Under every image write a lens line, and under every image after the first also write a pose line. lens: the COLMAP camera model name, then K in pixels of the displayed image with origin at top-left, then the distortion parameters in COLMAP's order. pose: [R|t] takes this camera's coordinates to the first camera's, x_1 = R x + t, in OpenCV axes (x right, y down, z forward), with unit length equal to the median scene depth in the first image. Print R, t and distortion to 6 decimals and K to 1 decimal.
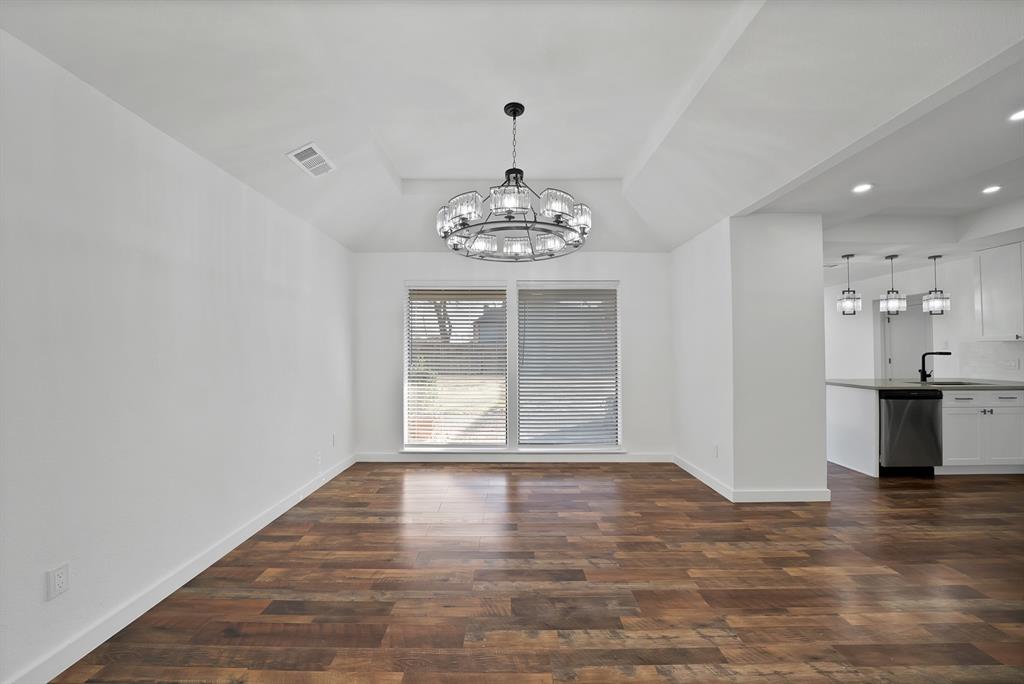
lens RADIAL K [[364.5, 0, 511.9], [0, 364.5, 344.7], [0, 0, 1]] dist [-0.020082, 0.000485]
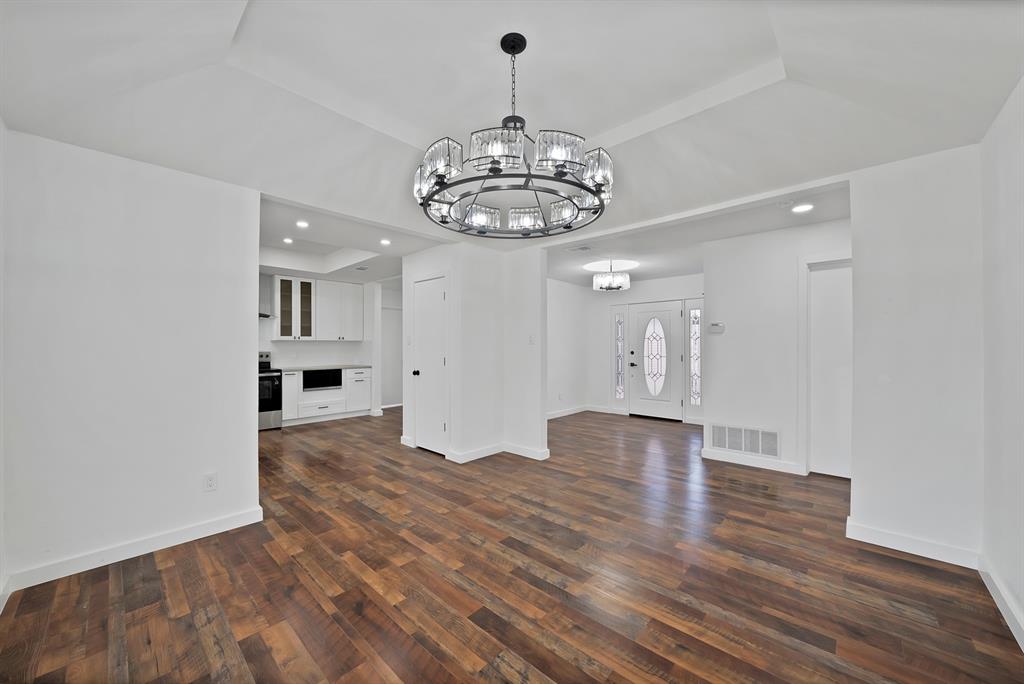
lens RADIAL K [[364.5, 0, 515.0], [0, 364.5, 344.2], [0, 0, 1]] dist [-0.020082, 0.000485]
pose [[-0.720007, 0.006827, 0.693933, -0.604973], [-0.007666, 0.999812, -0.017790, 0.044687], [-0.693924, -0.018129, -0.719820, 1.769305]]
